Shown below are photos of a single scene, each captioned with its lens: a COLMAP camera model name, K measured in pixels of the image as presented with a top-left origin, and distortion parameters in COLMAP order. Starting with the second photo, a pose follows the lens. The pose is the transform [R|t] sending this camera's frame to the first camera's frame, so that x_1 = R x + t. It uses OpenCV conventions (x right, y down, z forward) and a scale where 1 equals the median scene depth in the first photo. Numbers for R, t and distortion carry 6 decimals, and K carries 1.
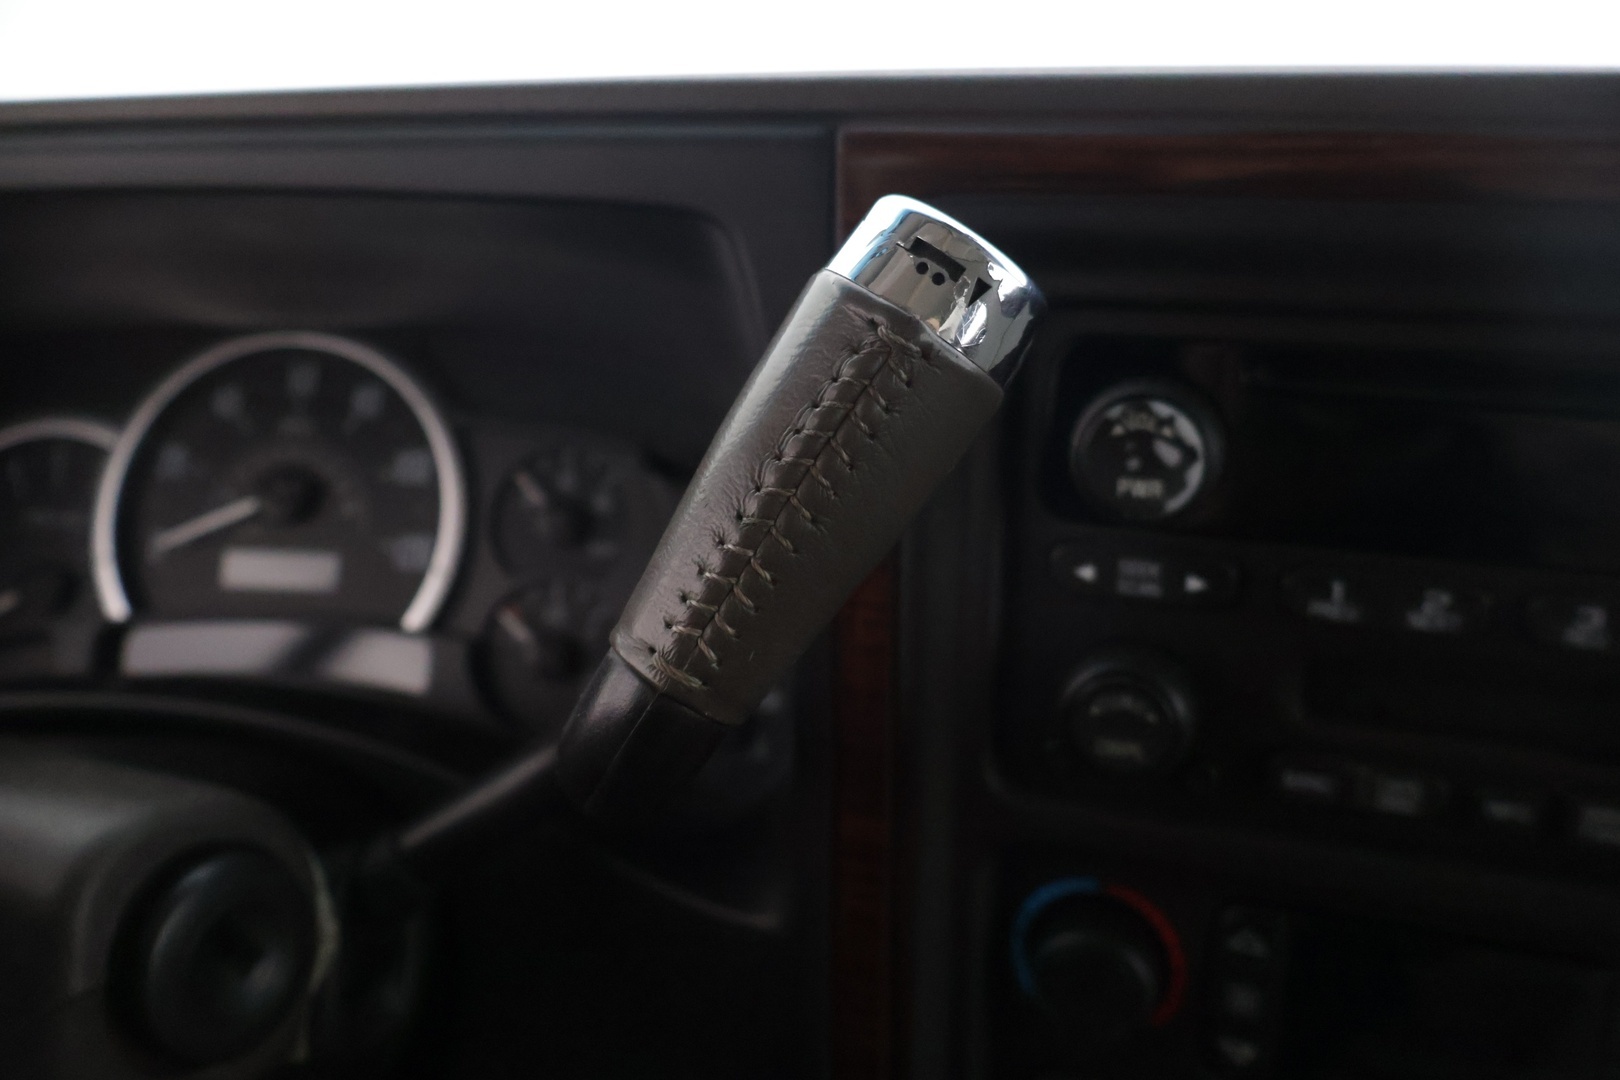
lens RADIAL K [[1359.5, 0, 806.9], [0, 1359.5, 537.3], [0, 0, 1]] dist [0.004857, -0.005253]
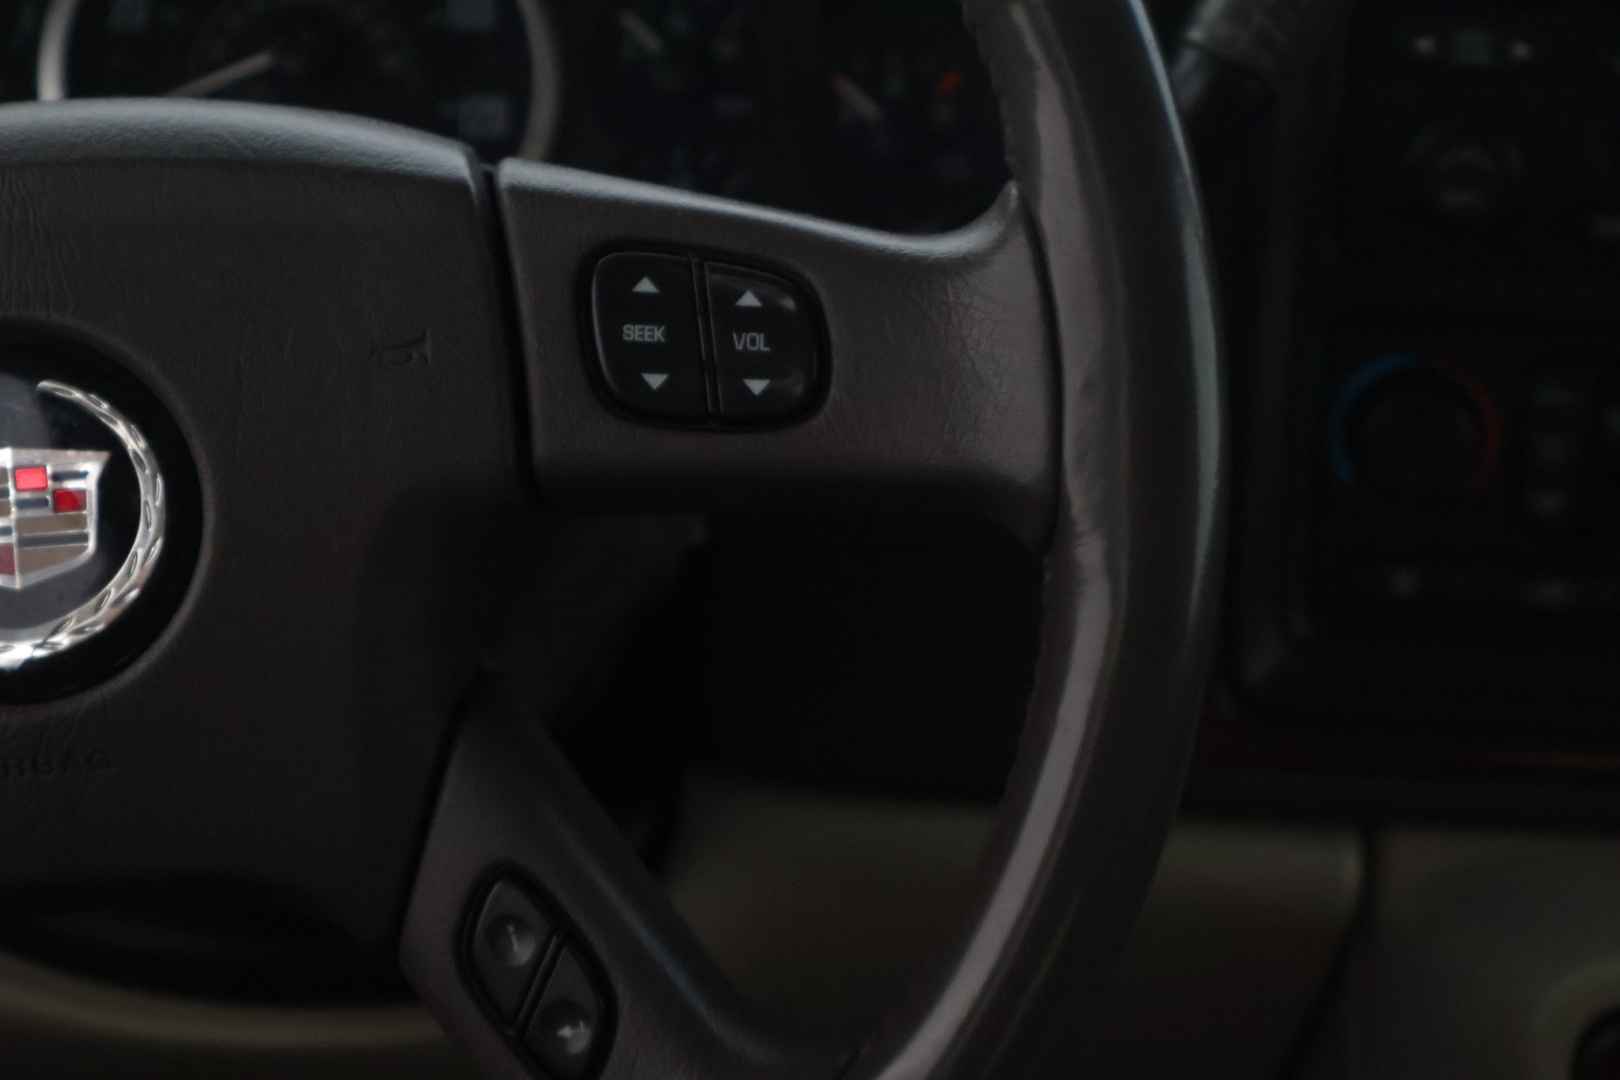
lens RADIAL K [[3222.8, 0, 822.6], [0, 3222.8, 537.8], [0, 0, 1]] dist [0.038363, 0.000000]
pose [[0.968321, -0.039526, 0.246561, -0.946246], [0.031004, 0.998783, 0.038349, 0.315454], [-0.247776, -0.029489, 0.968368, -1.454030]]
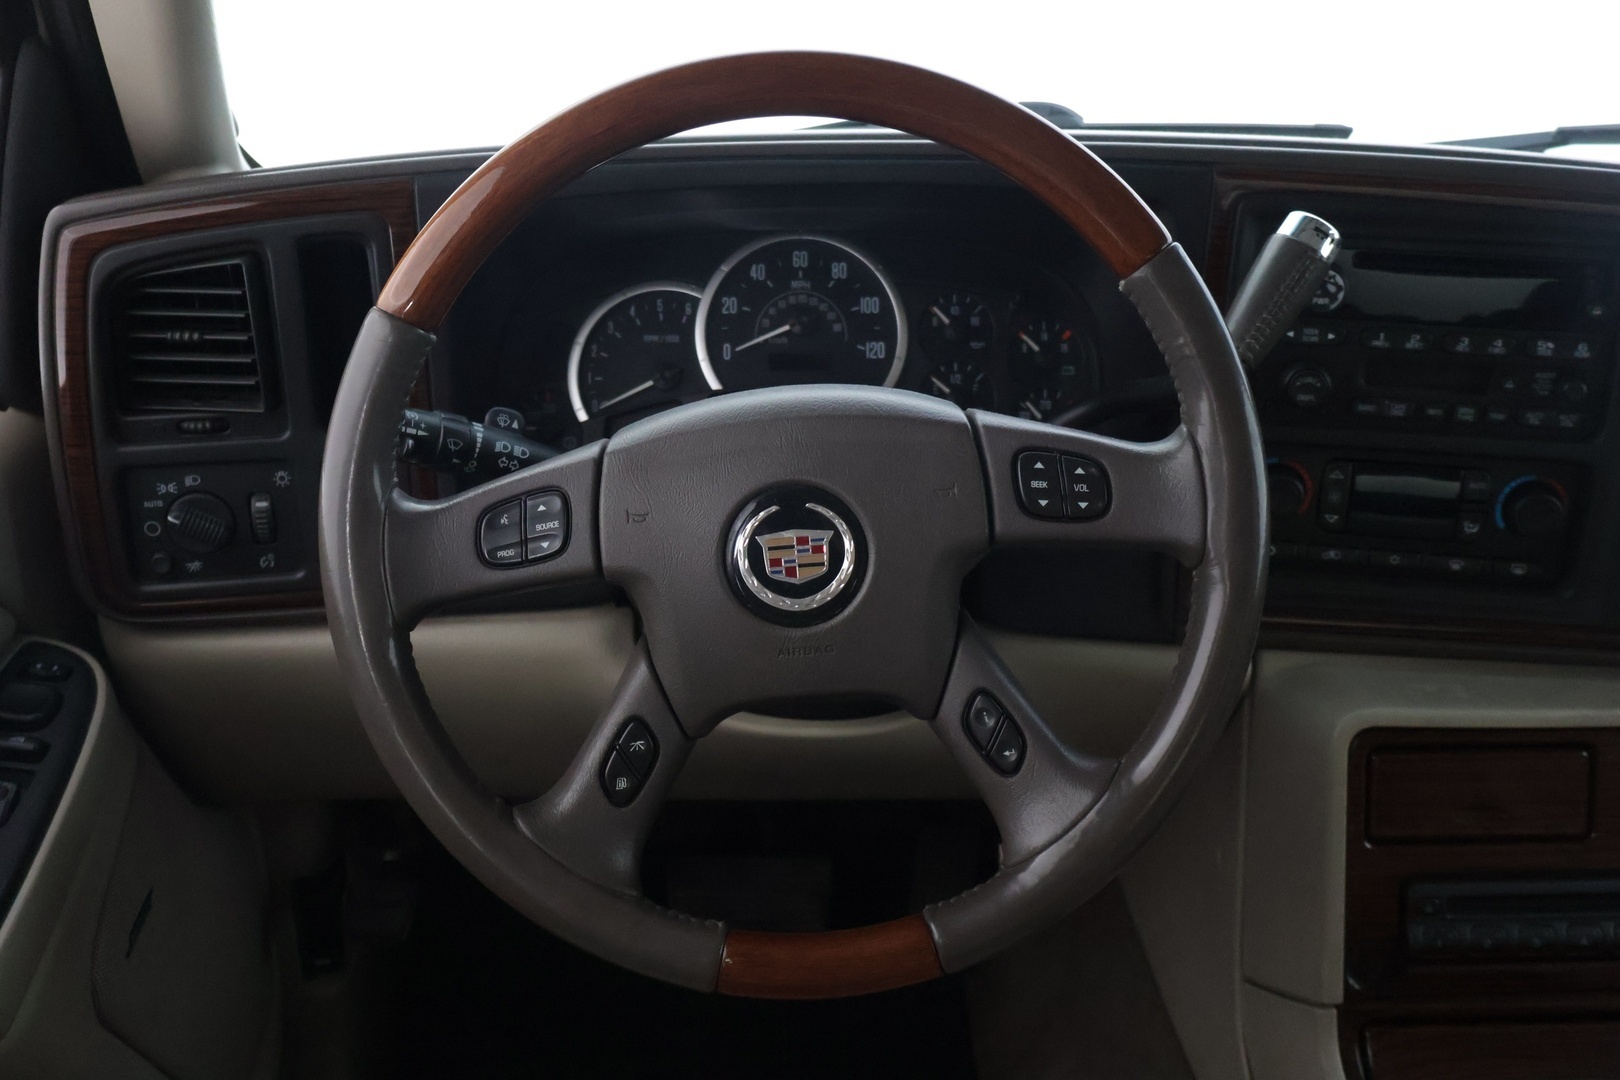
lens RADIAL K [[1474.1, 0, 805.8], [0, 1474.1, 528.1], [0, 0, 1]] dist [0.016280, 0.000000]
pose [[0.973632, -0.050551, 0.222453, -1.421294], [0.031241, 0.995498, 0.089487, 0.118792], [-0.225975, -0.080178, 0.970828, -1.677709]]
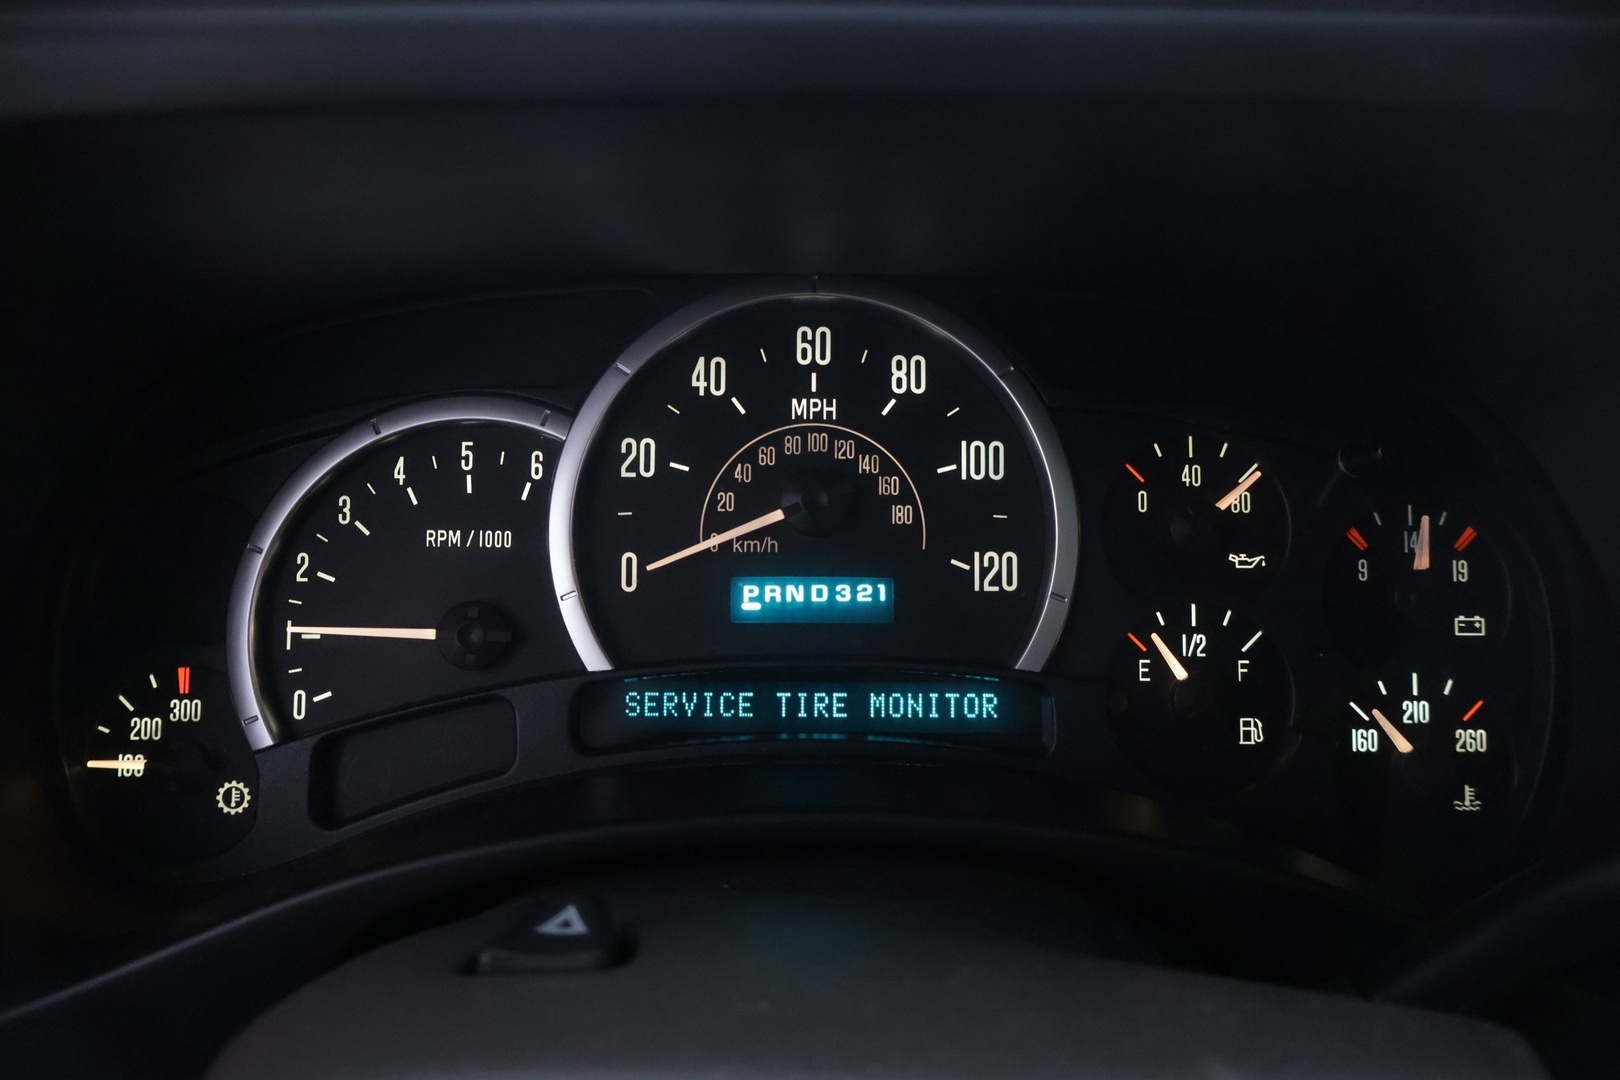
lens RADIAL K [[1359.5, 0, 803.9], [0, 1359.5, 535.7], [0, 0, 1]] dist [0.004857, -0.005253]
pose [[0.979387, -0.035626, 0.198826, -0.909938], [0.018716, 0.996094, 0.086291, -0.130134], [-0.201124, -0.080791, 0.976229, 0.438867]]
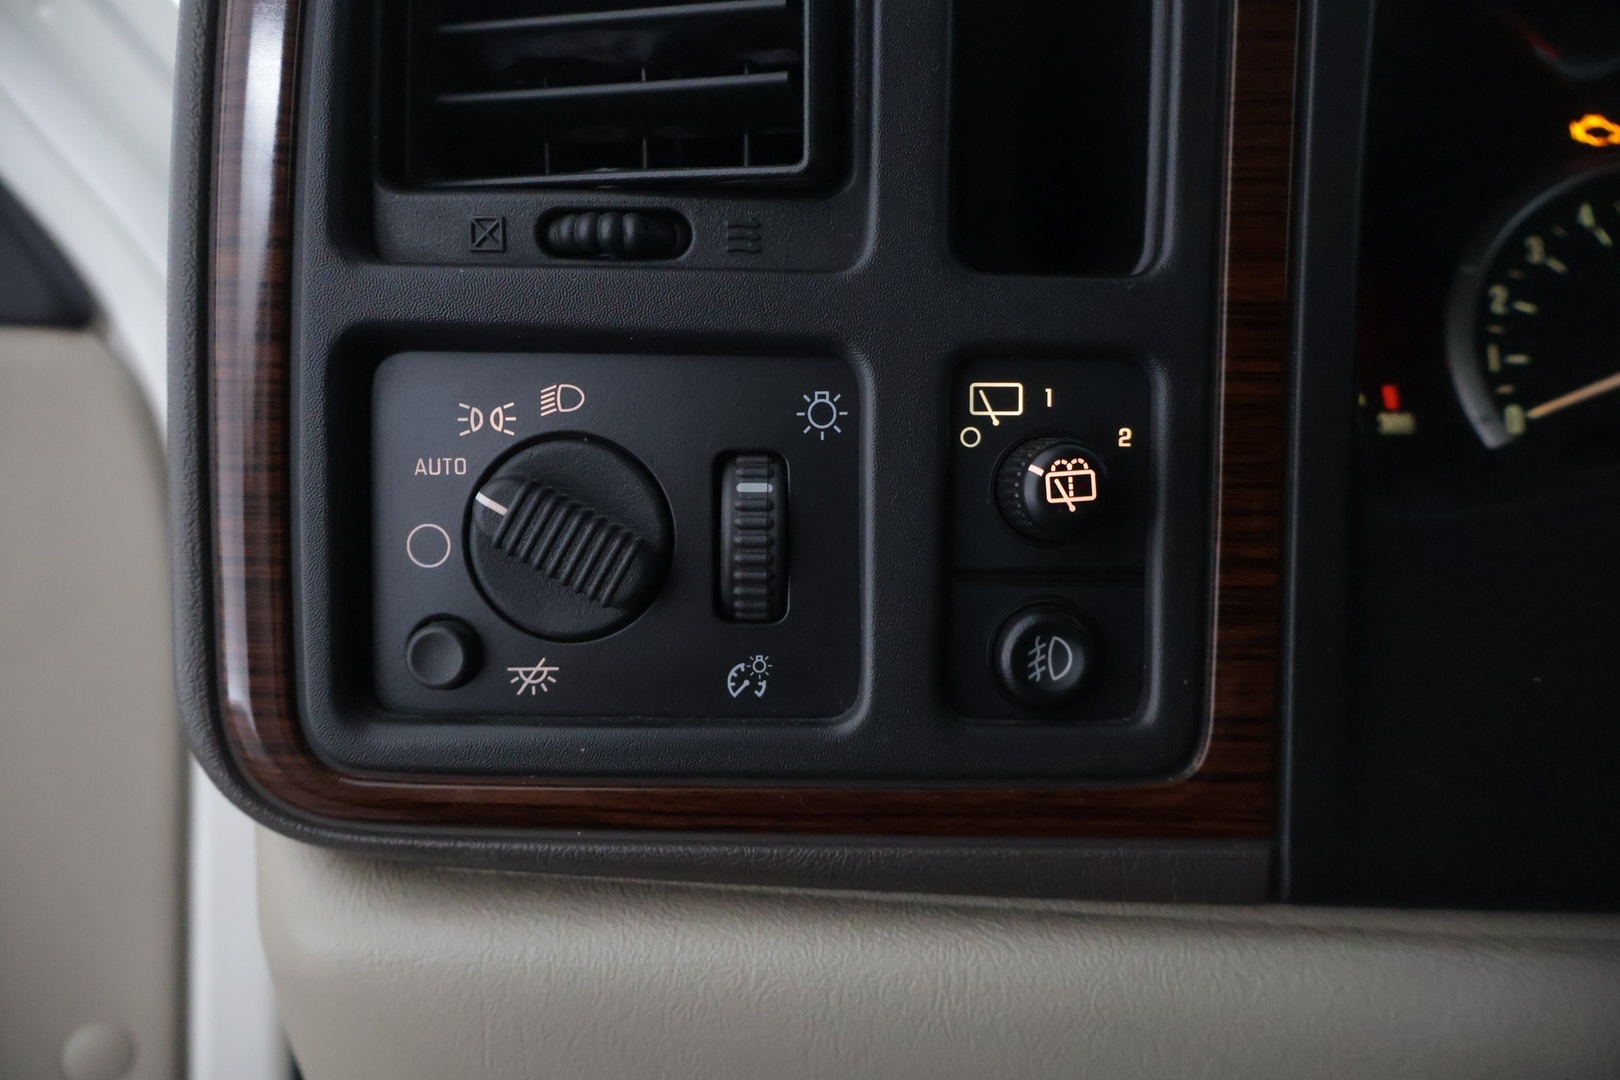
lens RADIAL K [[1359.5, 0, 801.8], [0, 1359.5, 533.1], [0, 0, 1]] dist [0.004857, -0.005253]
pose [[0.999313, 0.029838, 0.022001, -1.805290], [-0.024567, 0.977448, -0.209740, 0.507645], [-0.027763, 0.209056, 0.977510, 0.571946]]
